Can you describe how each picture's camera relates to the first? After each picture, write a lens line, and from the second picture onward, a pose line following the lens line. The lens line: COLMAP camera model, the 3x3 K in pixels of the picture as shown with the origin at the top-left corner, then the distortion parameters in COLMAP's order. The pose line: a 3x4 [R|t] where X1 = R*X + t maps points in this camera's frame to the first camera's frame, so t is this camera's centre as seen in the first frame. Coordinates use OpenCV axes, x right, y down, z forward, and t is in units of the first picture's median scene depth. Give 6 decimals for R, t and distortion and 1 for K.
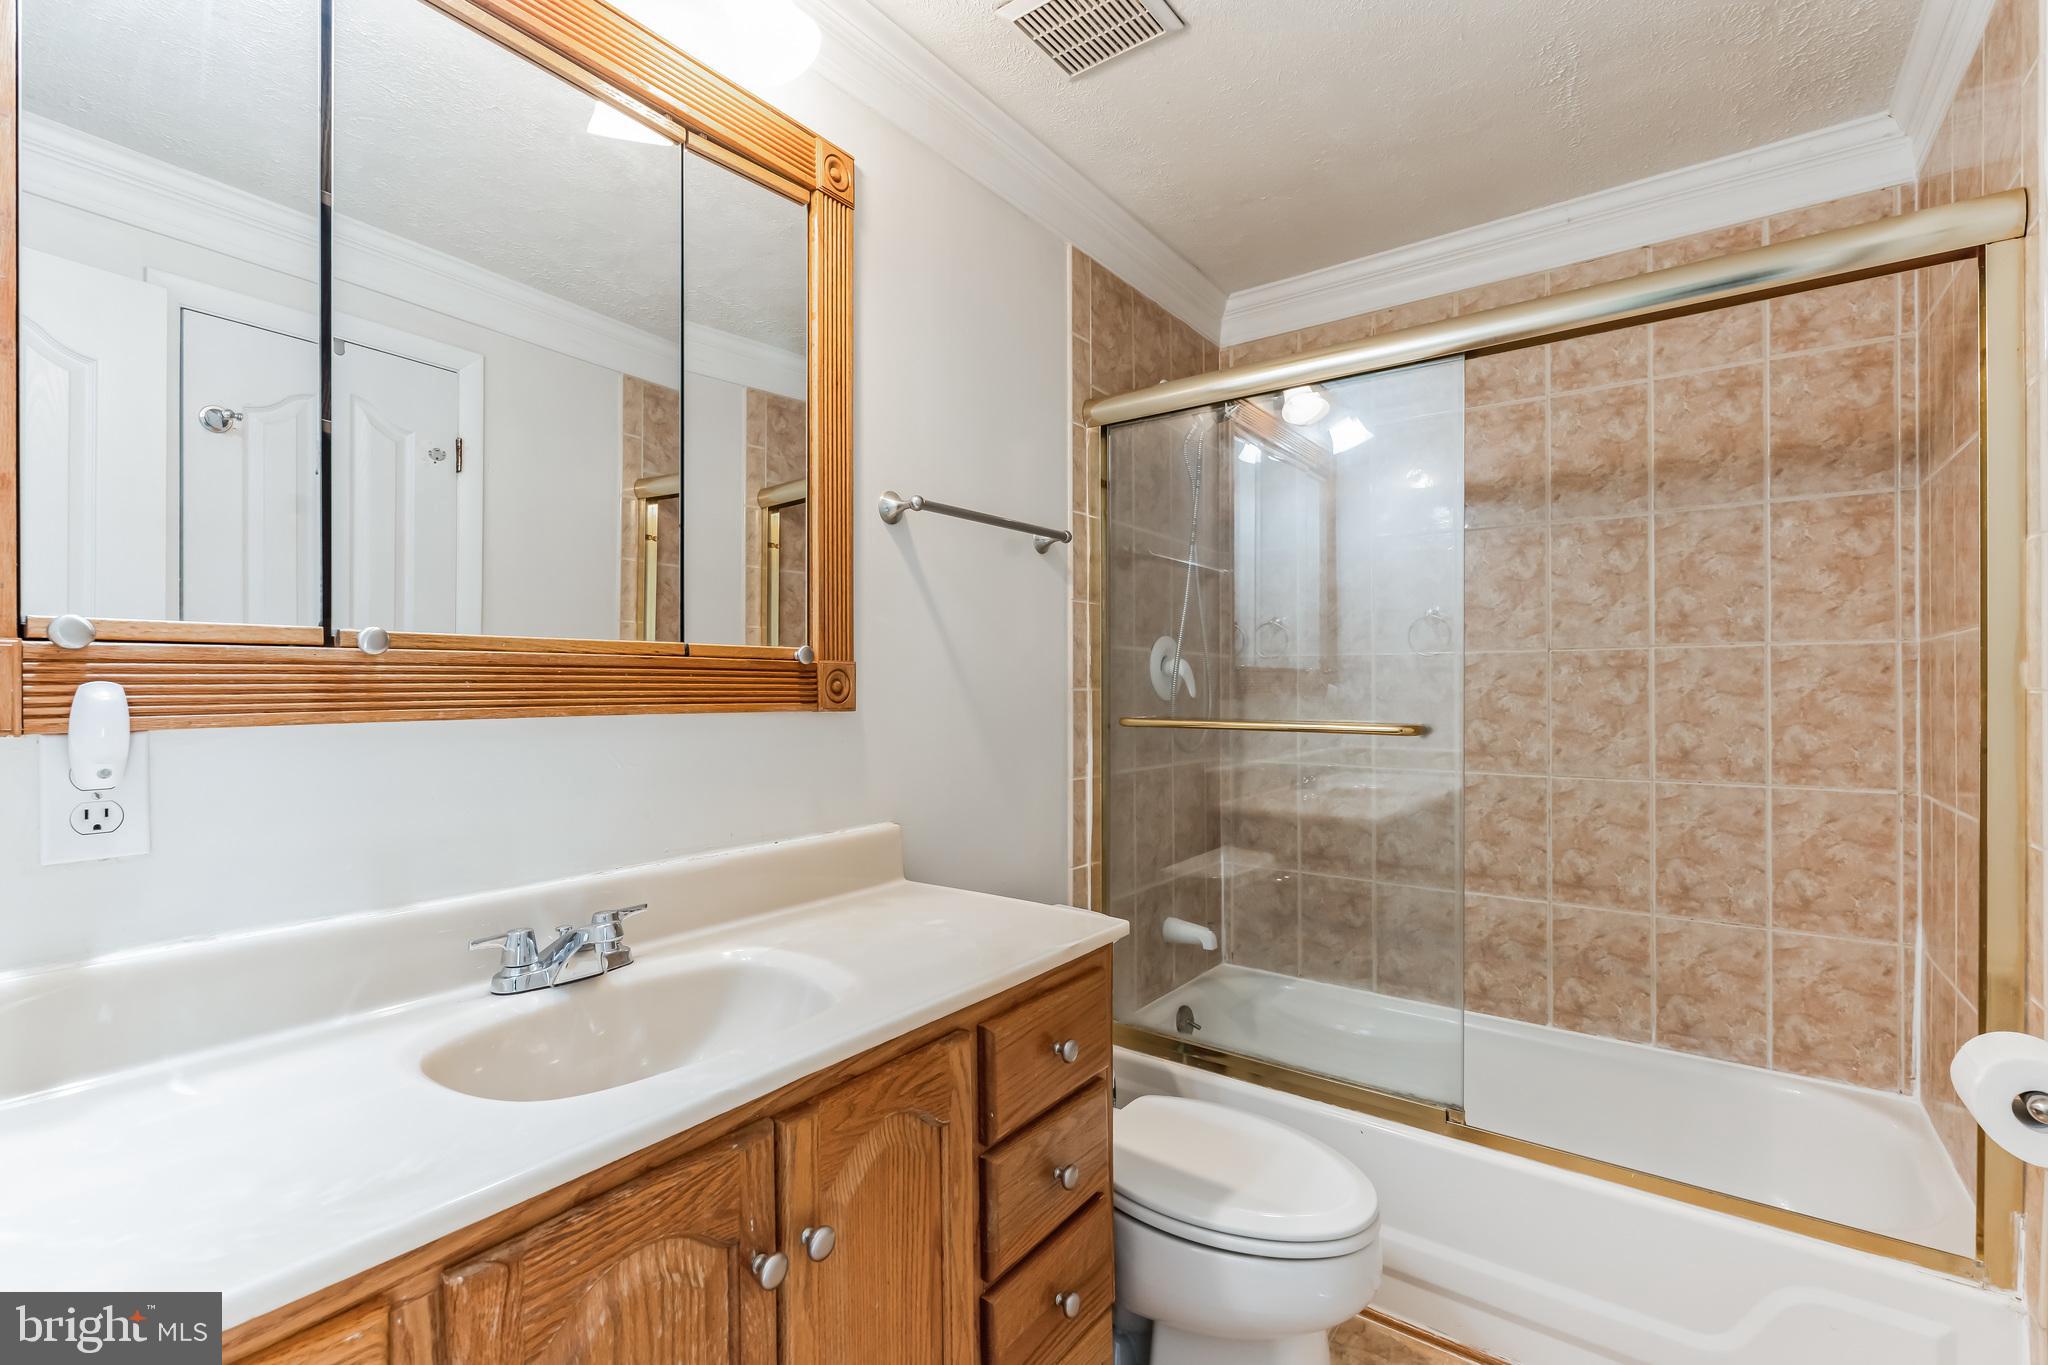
lens RADIAL K [[911.3, 0, 1026.3], [0, 911.3, 680.2], [0, 0, 1]] dist [-0.001710, 0.001371]
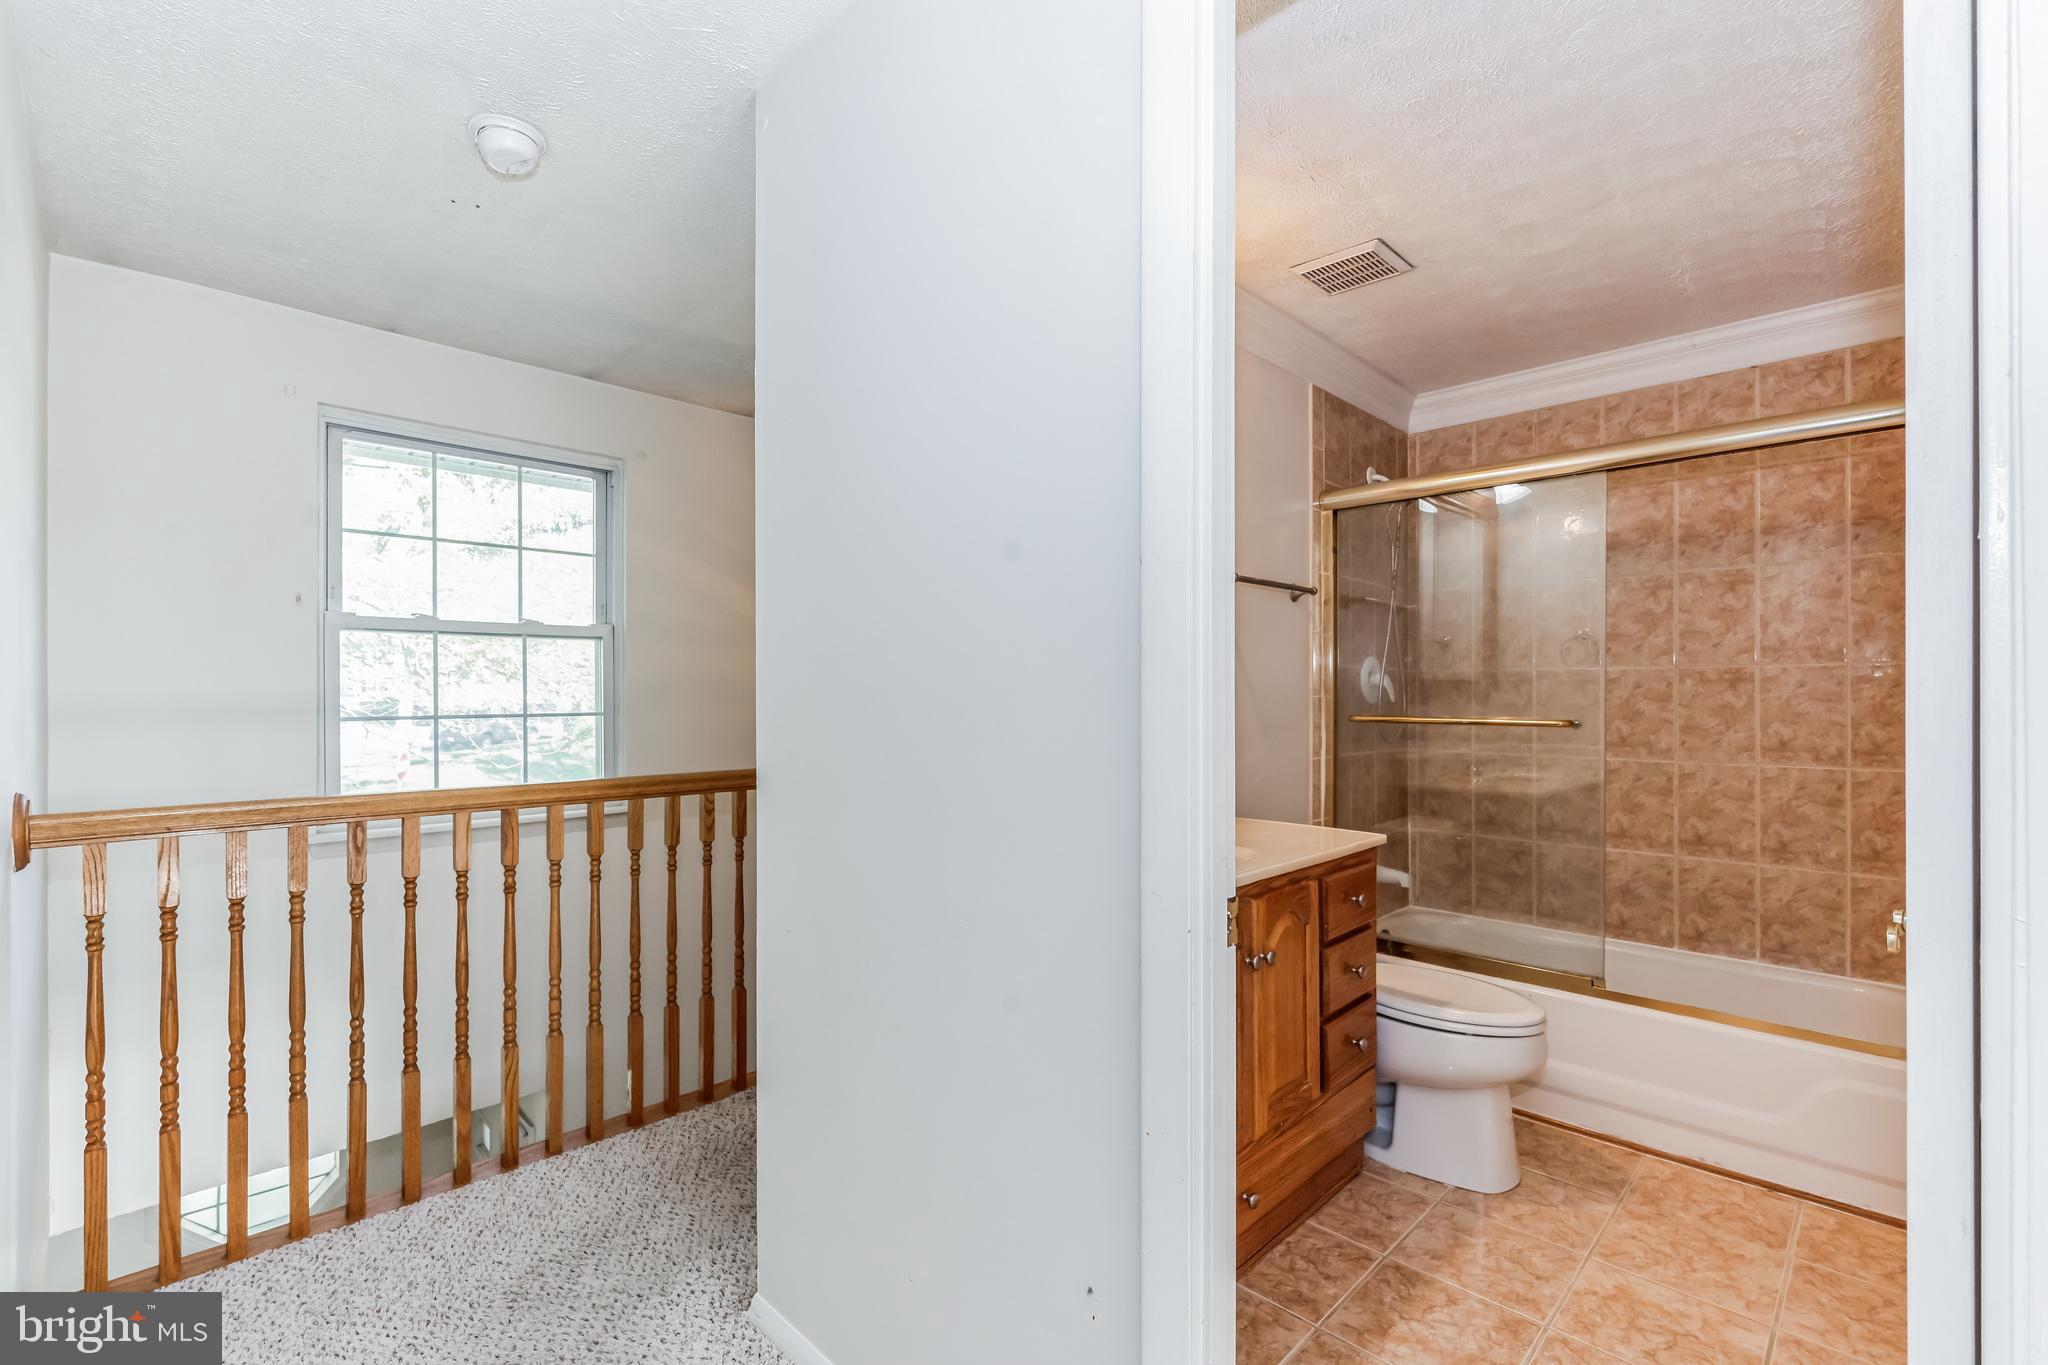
lens RADIAL K [[911.3, 0, 1020.4], [0, 911.3, 691.2], [0, 0, 1]] dist [-0.001710, 0.001371]
pose [[0.991273, 0.001524, -0.131819, -0.206419], [-0.000930, 0.999989, 0.004561, -0.003008], [0.131824, -0.004399, 0.991263, -0.457713]]
